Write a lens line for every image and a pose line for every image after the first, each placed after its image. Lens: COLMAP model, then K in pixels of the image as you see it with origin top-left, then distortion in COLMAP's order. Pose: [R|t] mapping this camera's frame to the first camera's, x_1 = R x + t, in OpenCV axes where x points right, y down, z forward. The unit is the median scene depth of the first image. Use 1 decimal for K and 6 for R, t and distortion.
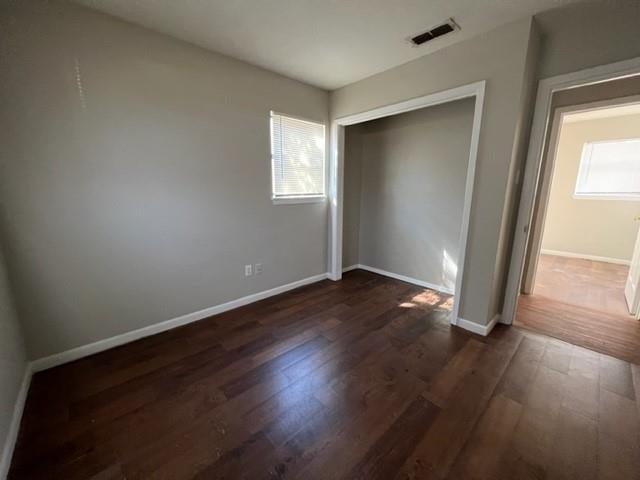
lens RADIAL K [[256.9, 0, 318.5], [0, 256.9, 239.2], [0, 0, 1]] dist [-0.001170, -0.000082]
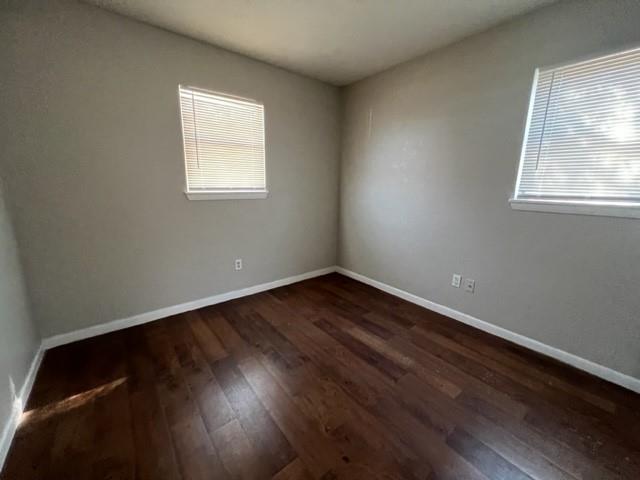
lens RADIAL K [[256.9, 0, 318.5], [0, 256.9, 239.2], [0, 0, 1]] dist [-0.001170, -0.000082]
pose [[-0.072191, 0.210355, -0.974956, 0.660640], [-0.202778, 0.953996, 0.220847, -0.124262], [0.976560, 0.213642, -0.026214, 0.622551]]
